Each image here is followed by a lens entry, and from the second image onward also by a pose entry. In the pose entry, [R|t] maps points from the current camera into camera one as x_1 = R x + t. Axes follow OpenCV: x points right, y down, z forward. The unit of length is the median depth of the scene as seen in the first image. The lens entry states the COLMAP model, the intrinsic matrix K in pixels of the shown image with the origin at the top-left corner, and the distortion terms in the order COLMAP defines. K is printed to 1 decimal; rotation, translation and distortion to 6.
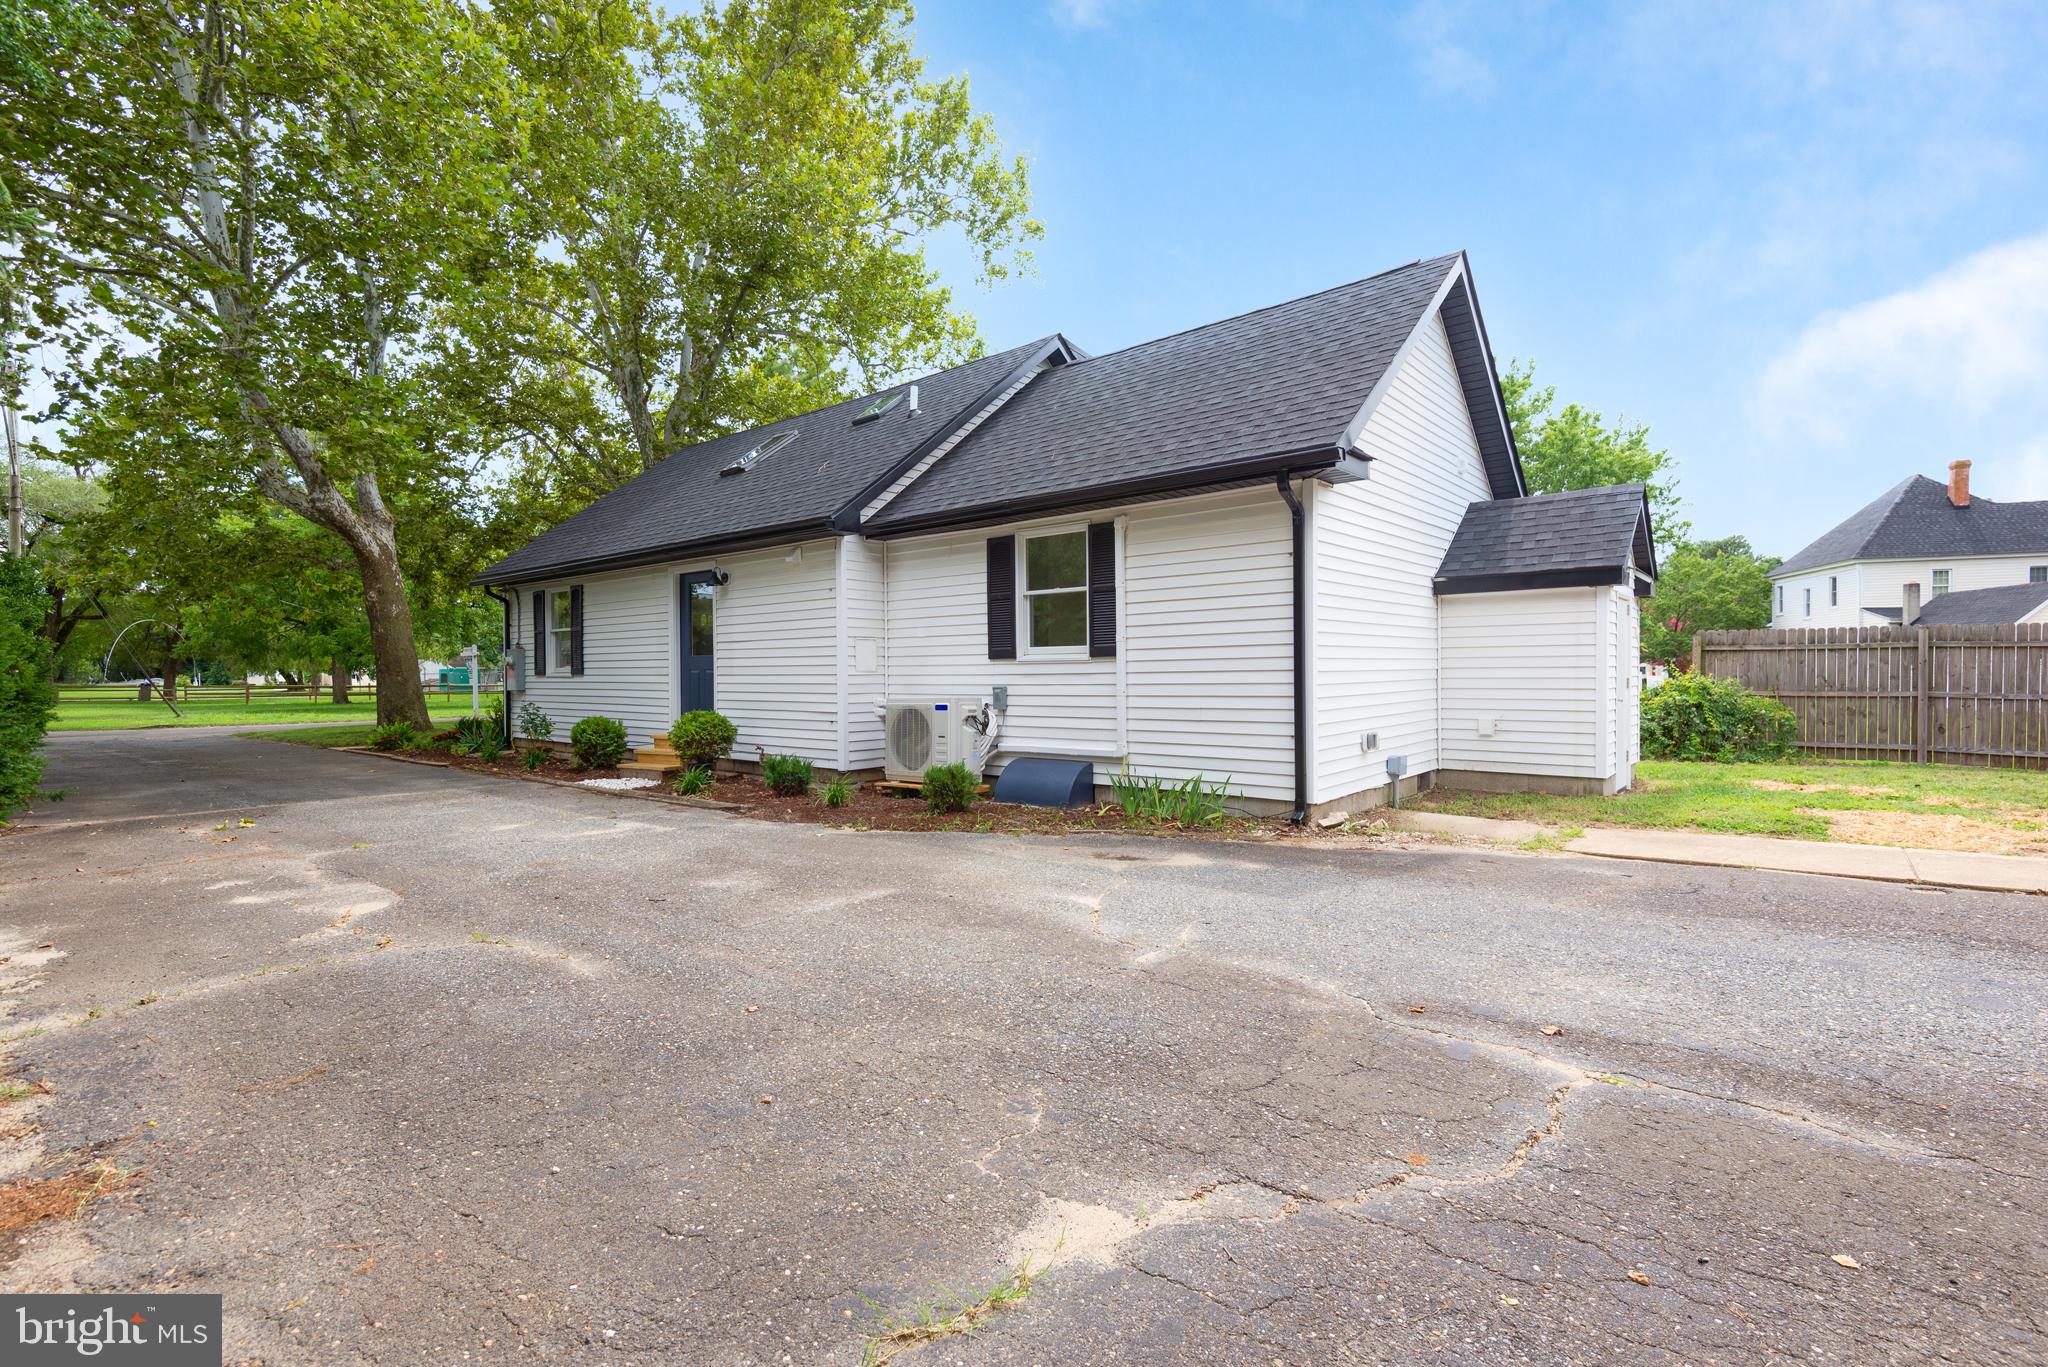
lens RADIAL K [[915.9, 0, 1024.0], [0, 915.9, 683.5], [0, 0, 1]] dist [0.032799, -0.019653]
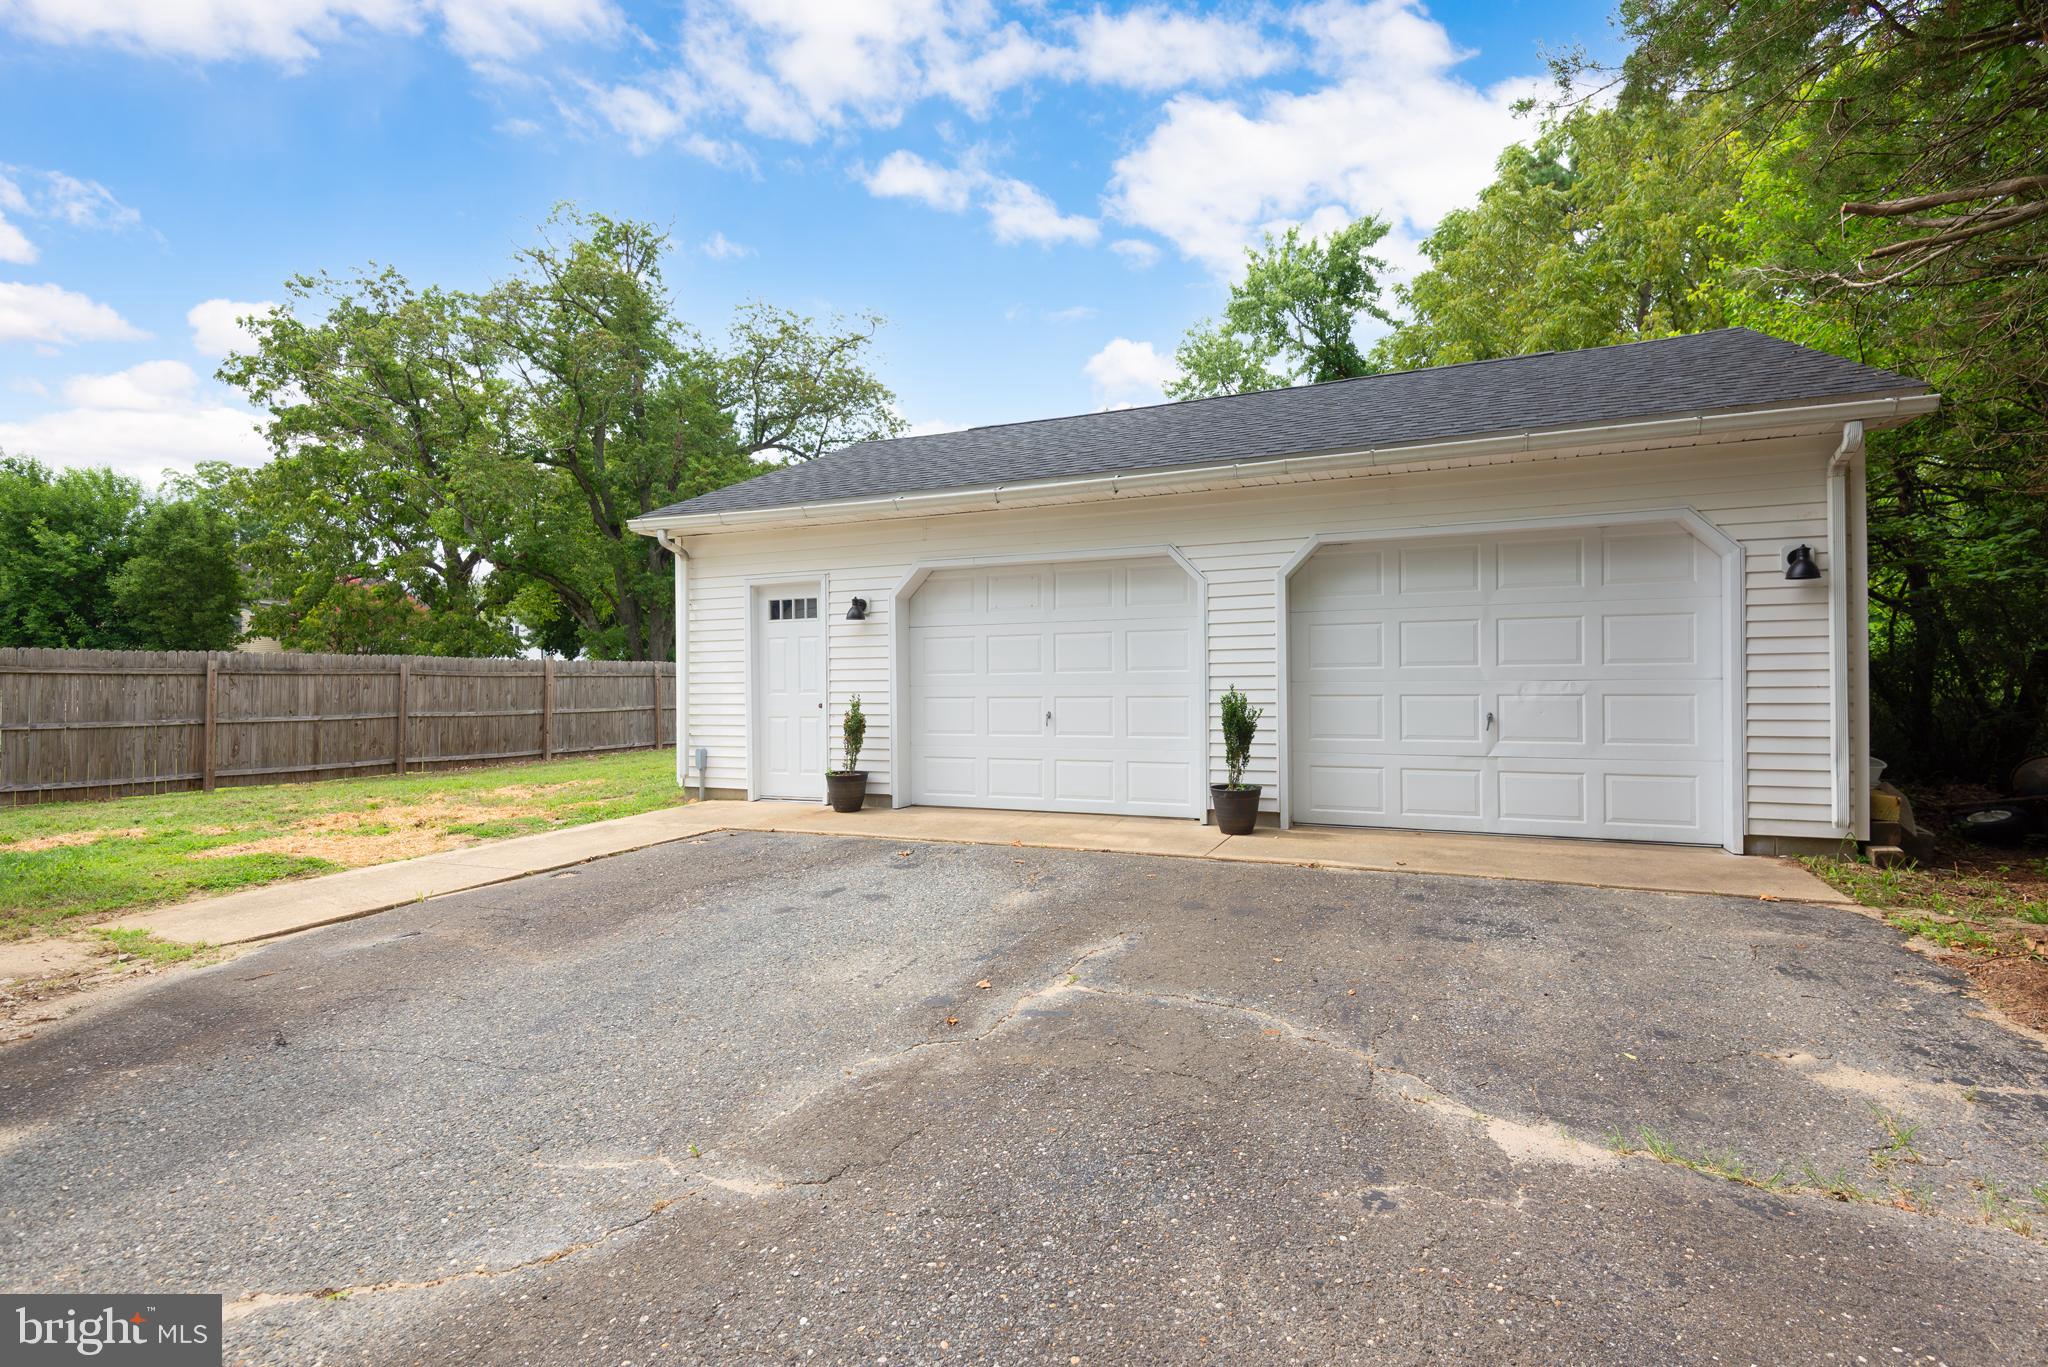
lens RADIAL K [[985.2, 0, 1024.0], [0, 985.2, 683.5], [0, 0, 1]] dist [0.001632, 0.000087]
pose [[-0.286377, 0.010010, 0.958065, -0.636459], [0.027491, 0.999620, -0.002227, 0.002811], [-0.957723, 0.025700, -0.286543, 1.312638]]
